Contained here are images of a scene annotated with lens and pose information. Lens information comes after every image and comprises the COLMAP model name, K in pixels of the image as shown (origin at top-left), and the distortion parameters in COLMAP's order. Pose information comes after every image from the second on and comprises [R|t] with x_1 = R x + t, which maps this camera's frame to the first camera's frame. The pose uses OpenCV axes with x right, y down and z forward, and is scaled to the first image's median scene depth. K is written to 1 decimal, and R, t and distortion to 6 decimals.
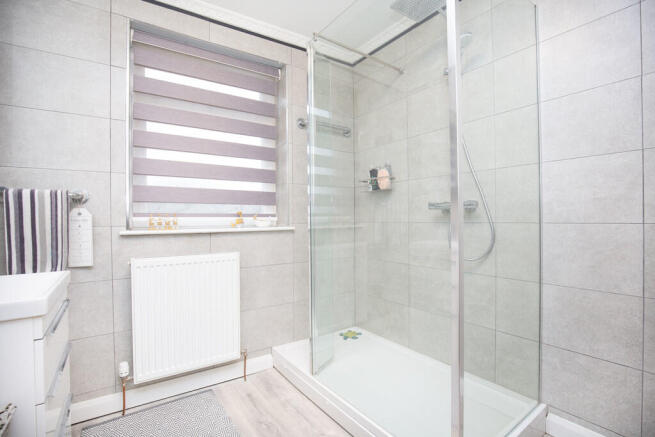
lens RADIAL K [[321.5, 0, 329.9], [0, 321.5, 218.6], [0, 0, 1]] dist [-0.005242, -0.000436]
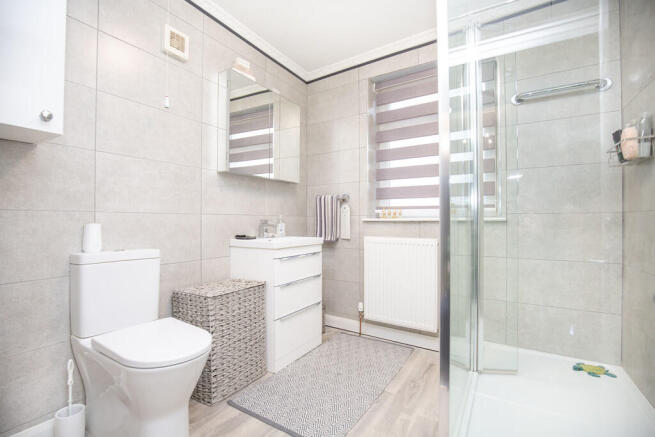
lens RADIAL K [[296.4, 0, 329.4], [0, 296.4, 219.2], [0, 0, 1]] dist [0.005133, 0.000144]
pose [[0.403707, 0.008093, -0.914852, 0.537843], [0.001549, 0.999953, 0.009530, 0.026001], [0.914887, -0.005264, 0.403676, 0.249994]]
